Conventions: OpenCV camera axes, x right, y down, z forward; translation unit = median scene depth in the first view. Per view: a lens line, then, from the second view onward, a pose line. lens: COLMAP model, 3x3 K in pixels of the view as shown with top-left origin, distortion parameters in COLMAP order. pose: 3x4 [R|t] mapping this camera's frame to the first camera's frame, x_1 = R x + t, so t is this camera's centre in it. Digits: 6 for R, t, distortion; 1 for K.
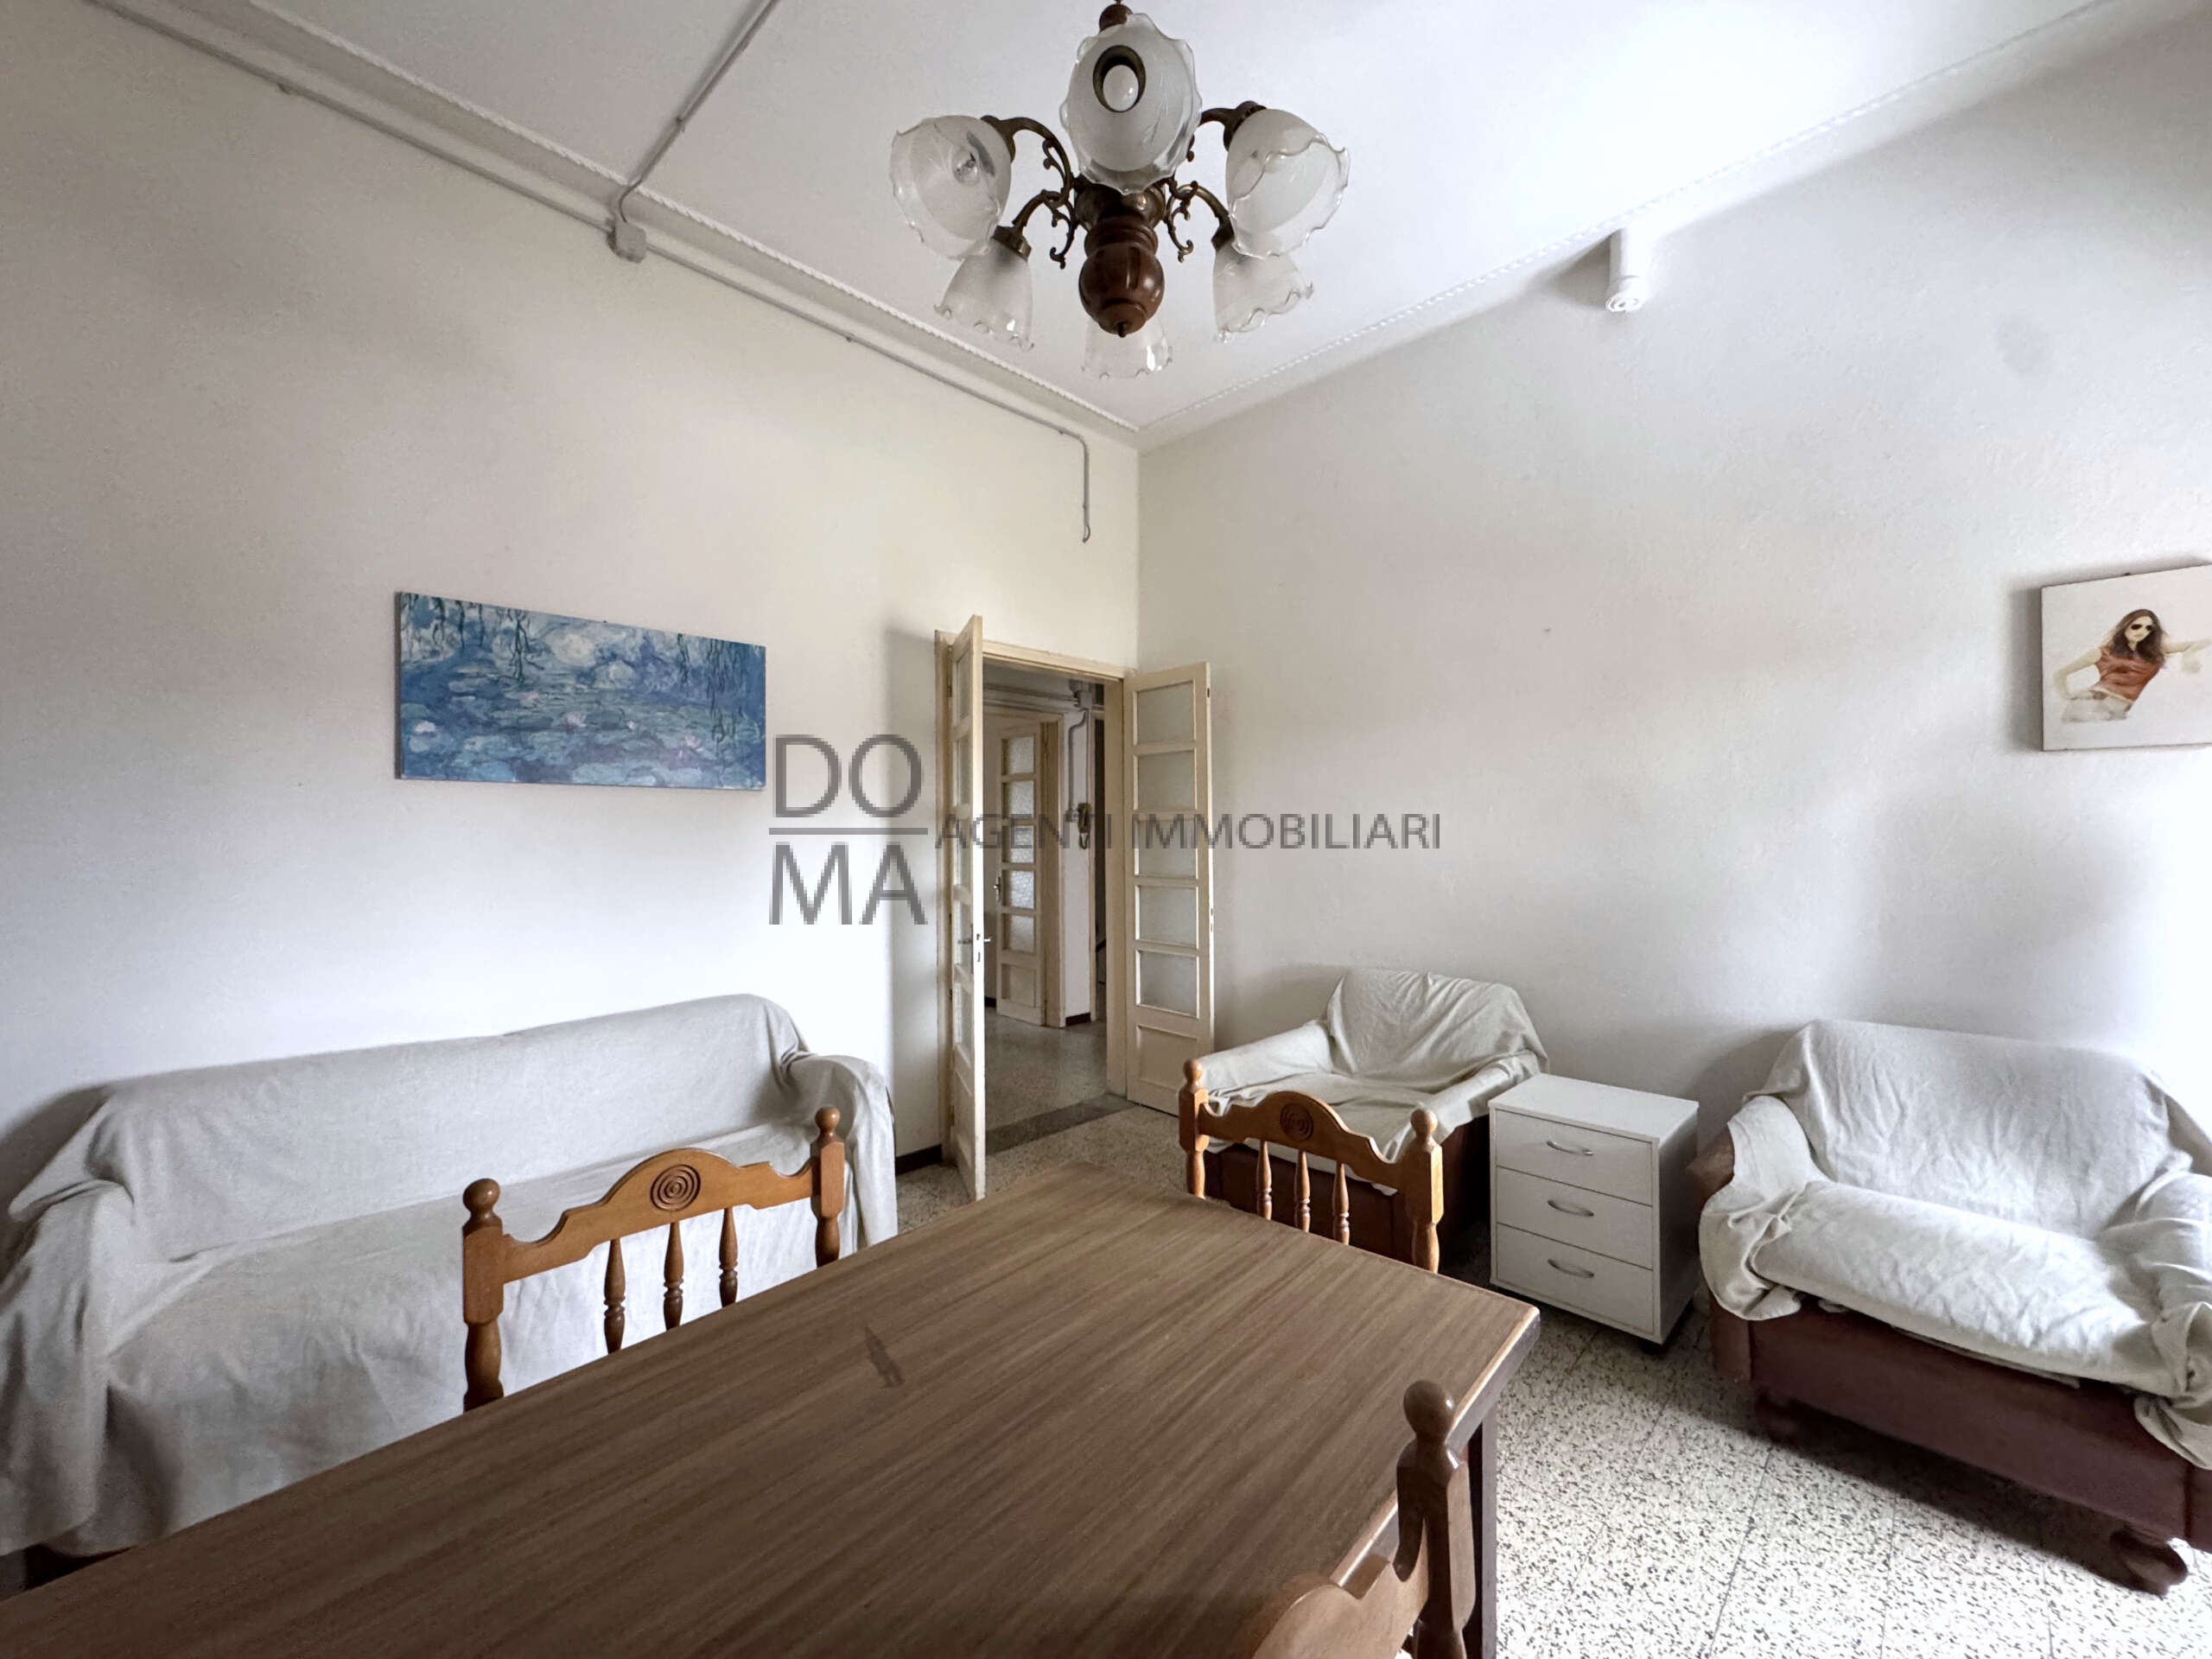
lens RADIAL K [[877.5, 0, 1098.5], [0, 877.5, 826.2], [0, 0, 1]] dist [-0.000852, 0.000258]
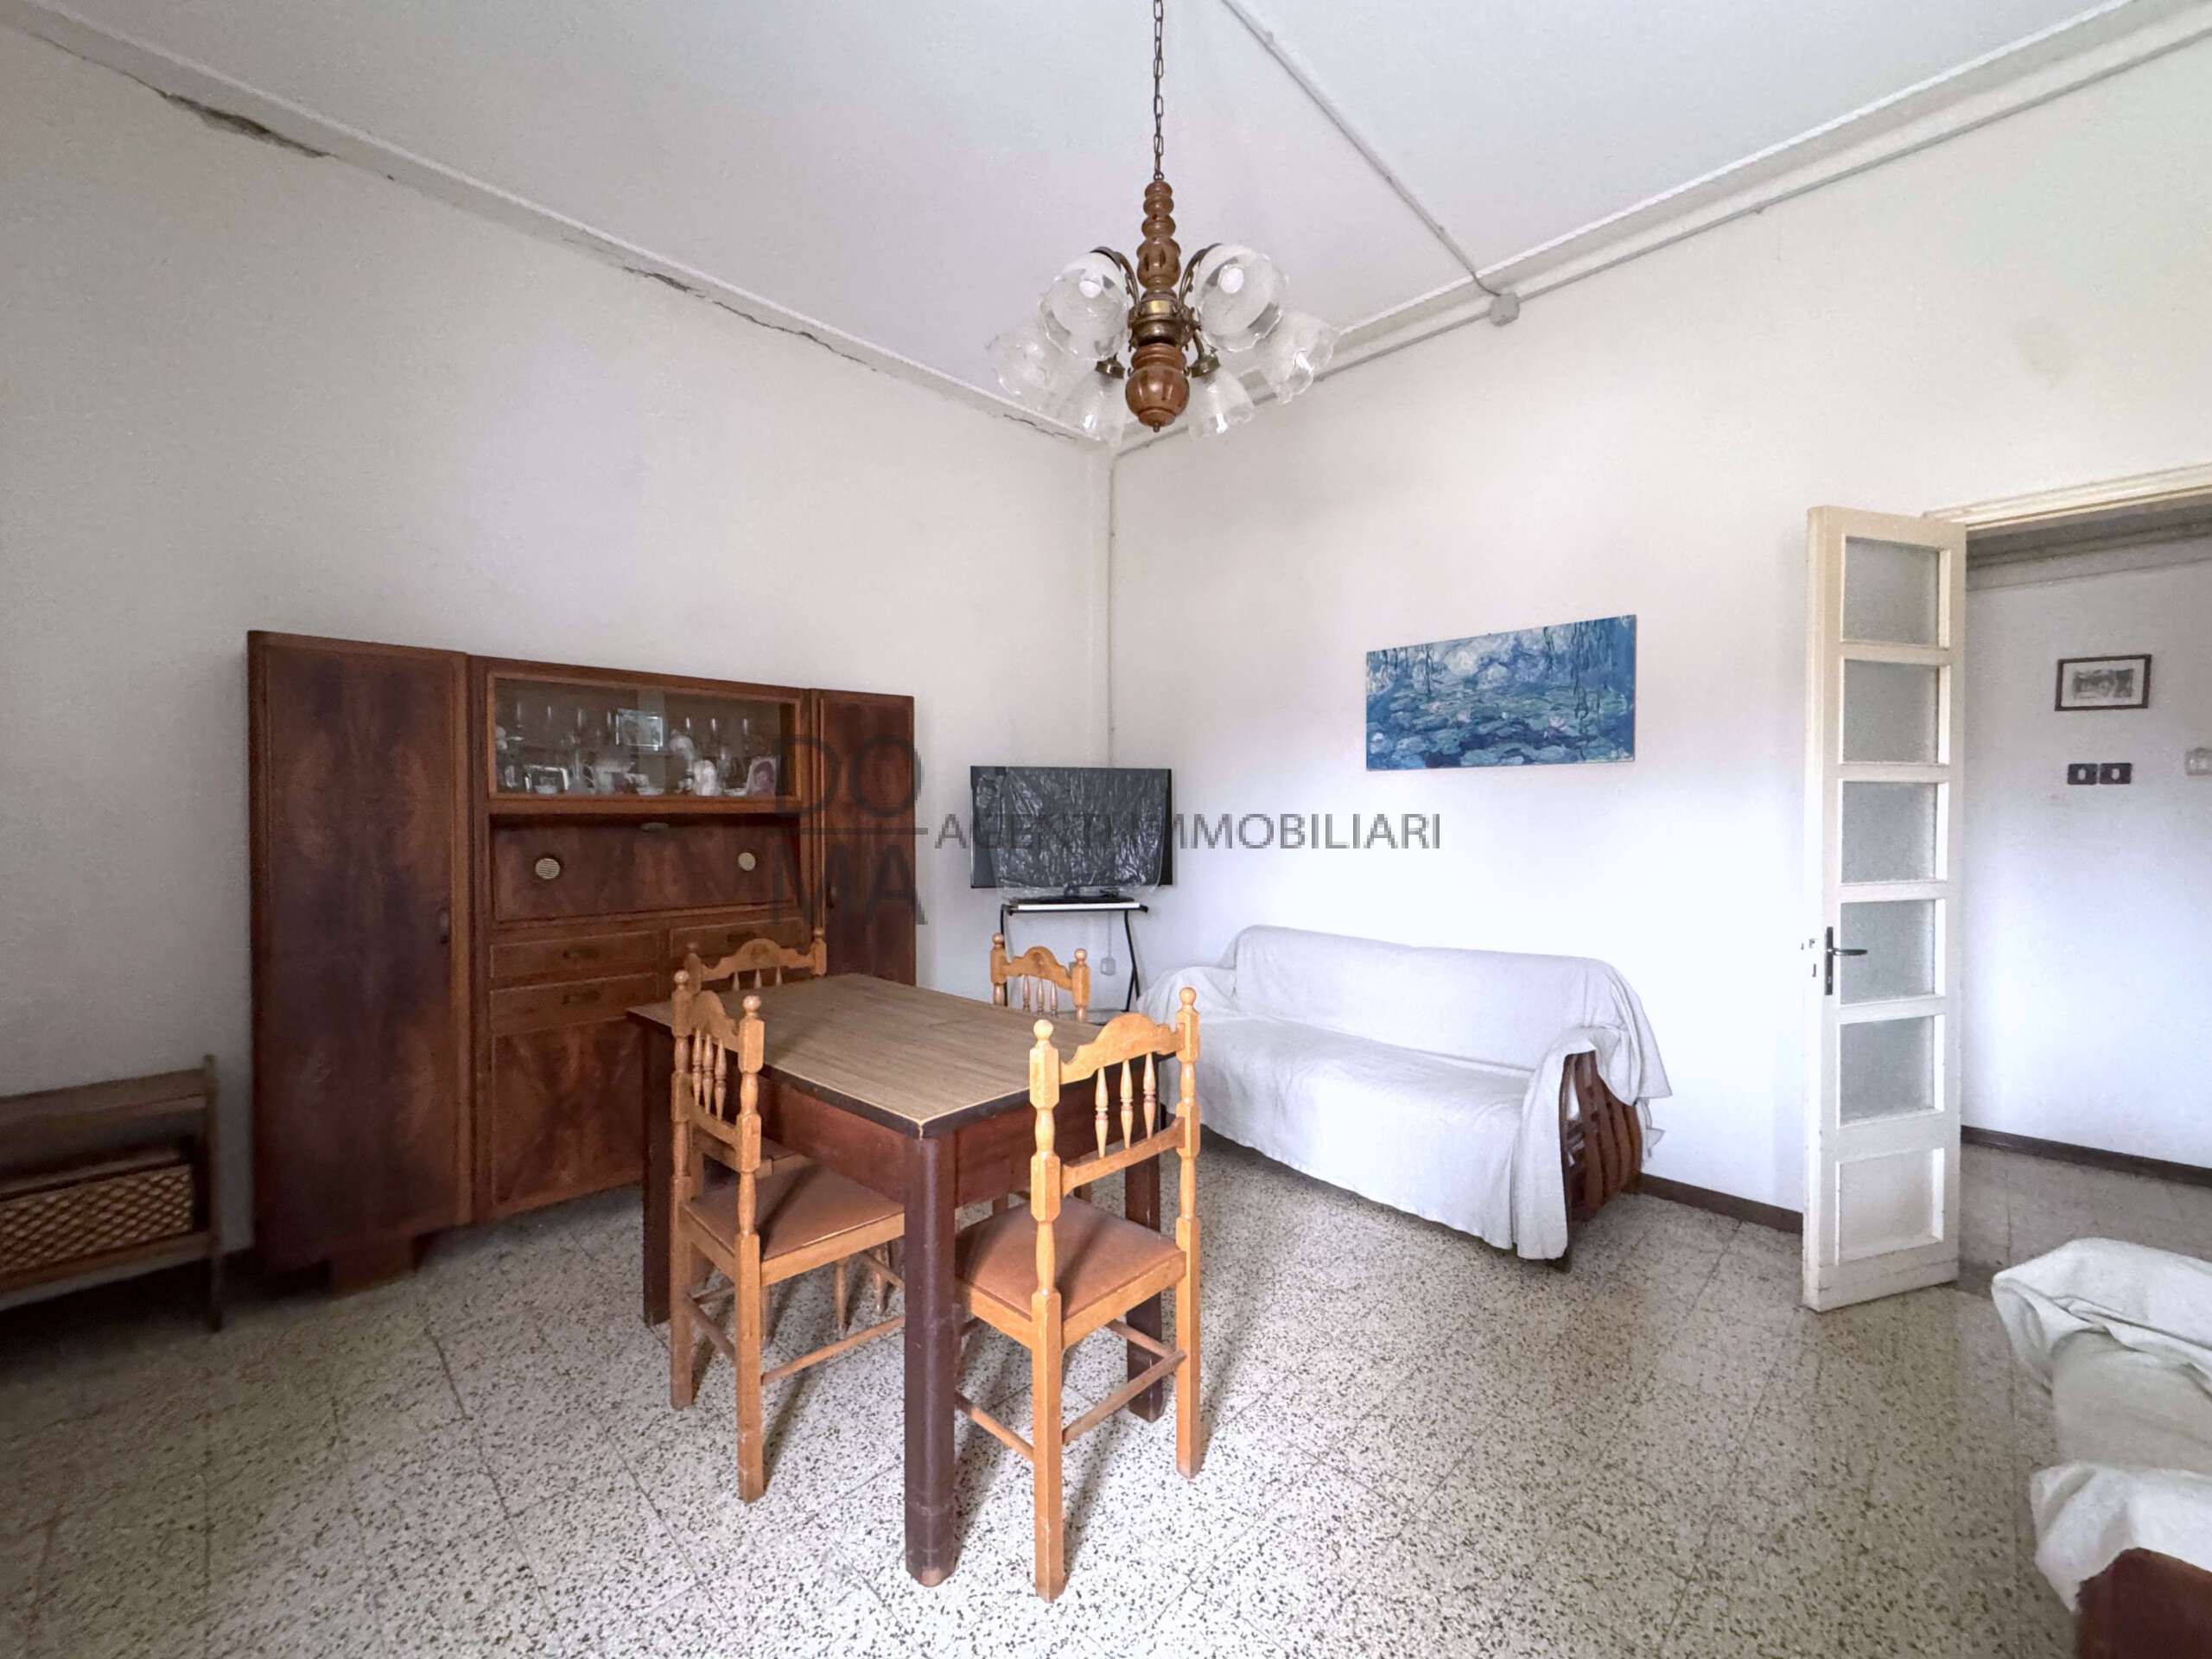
lens RADIAL K [[877.5, 0, 1099.2], [0, 877.5, 825.7], [0, 0, 1]] dist [-0.000852, 0.000258]
pose [[-0.001319, 0.020594, -0.999787, 0.680533], [0.009827, 0.999740, 0.020580, 0.006154], [0.999951, -0.009798, -0.001521, 0.449710]]
